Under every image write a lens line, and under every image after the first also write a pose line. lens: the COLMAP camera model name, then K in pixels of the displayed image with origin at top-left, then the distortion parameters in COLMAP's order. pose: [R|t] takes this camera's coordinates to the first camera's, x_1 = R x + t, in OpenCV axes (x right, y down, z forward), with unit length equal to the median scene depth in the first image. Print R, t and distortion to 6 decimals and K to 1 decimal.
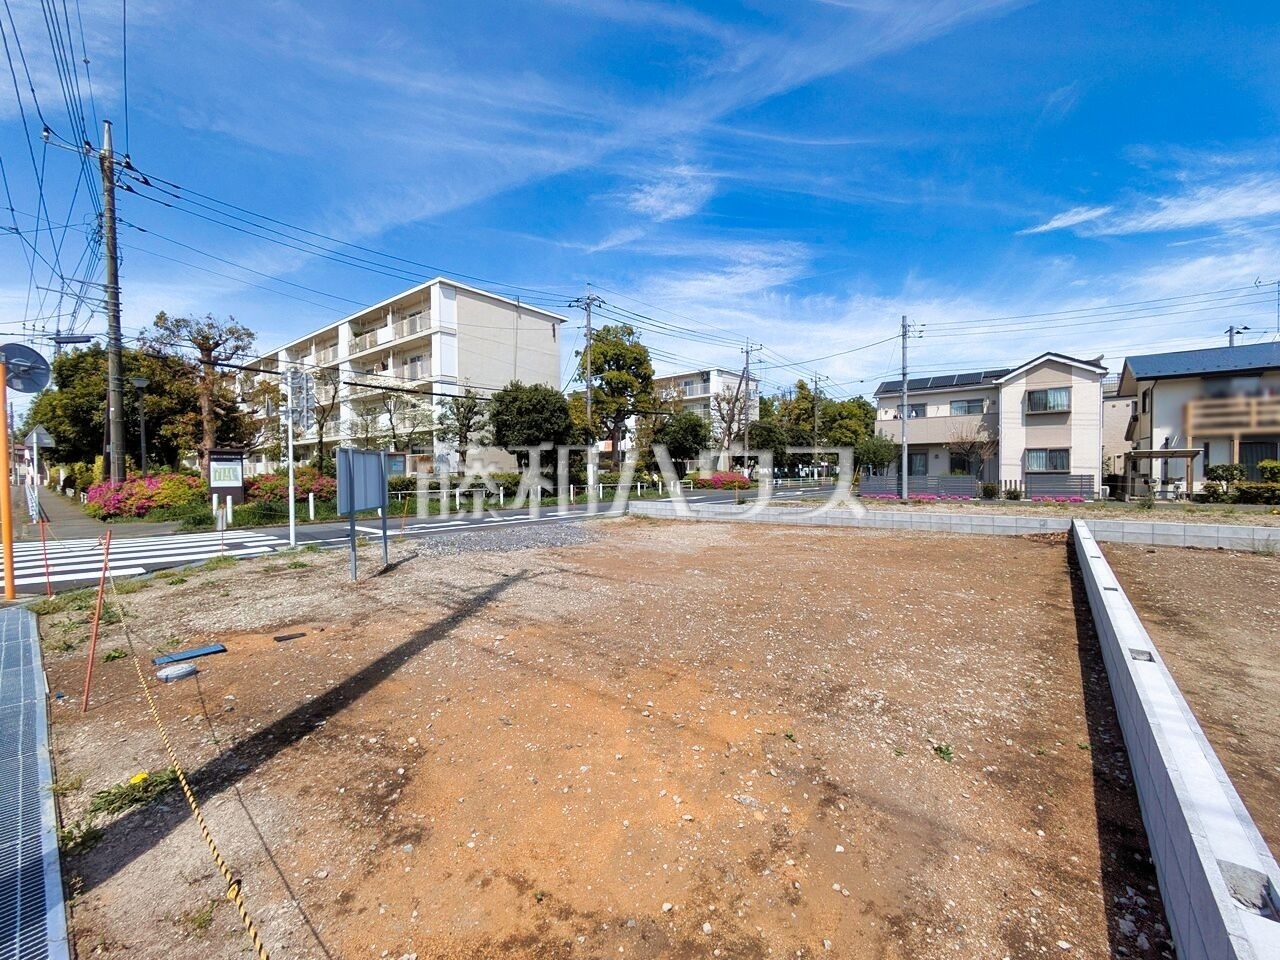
lens RADIAL K [[517.6, 0, 646.6], [0, 517.6, 481.8], [0, 0, 1]] dist [-0.000560, 0.000015]
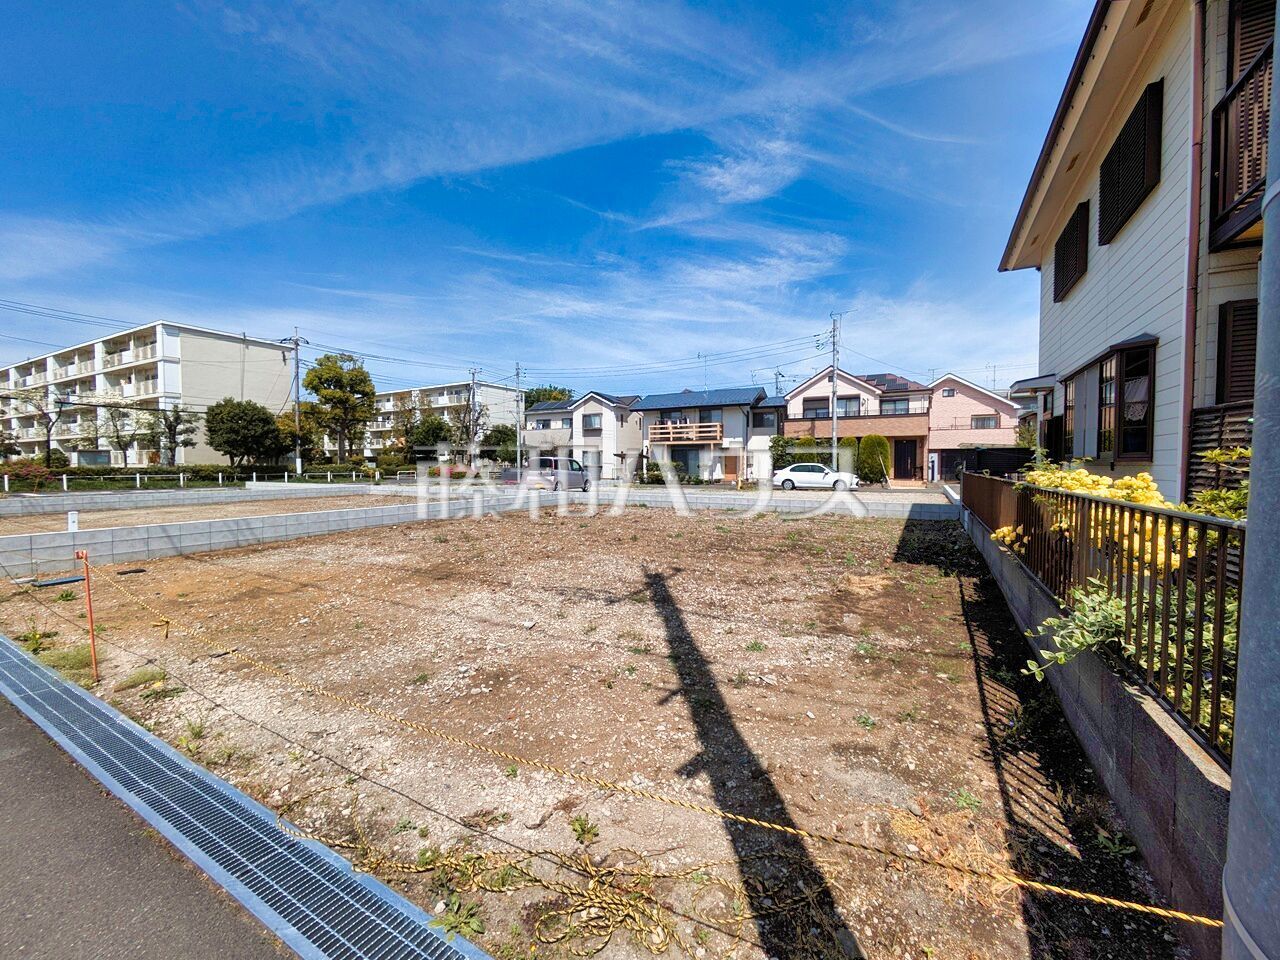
lens RADIAL K [[511.1, 0, 643.8], [0, 511.1, 480.2], [0, 0, 1]] dist [0.000831, 0.000713]
pose [[0.984457, 0.001437, 0.175618, 0.595289], [-0.003318, 0.999940, 0.010417, 0.007712], [-0.175593, -0.010838, 0.984403, -0.538692]]
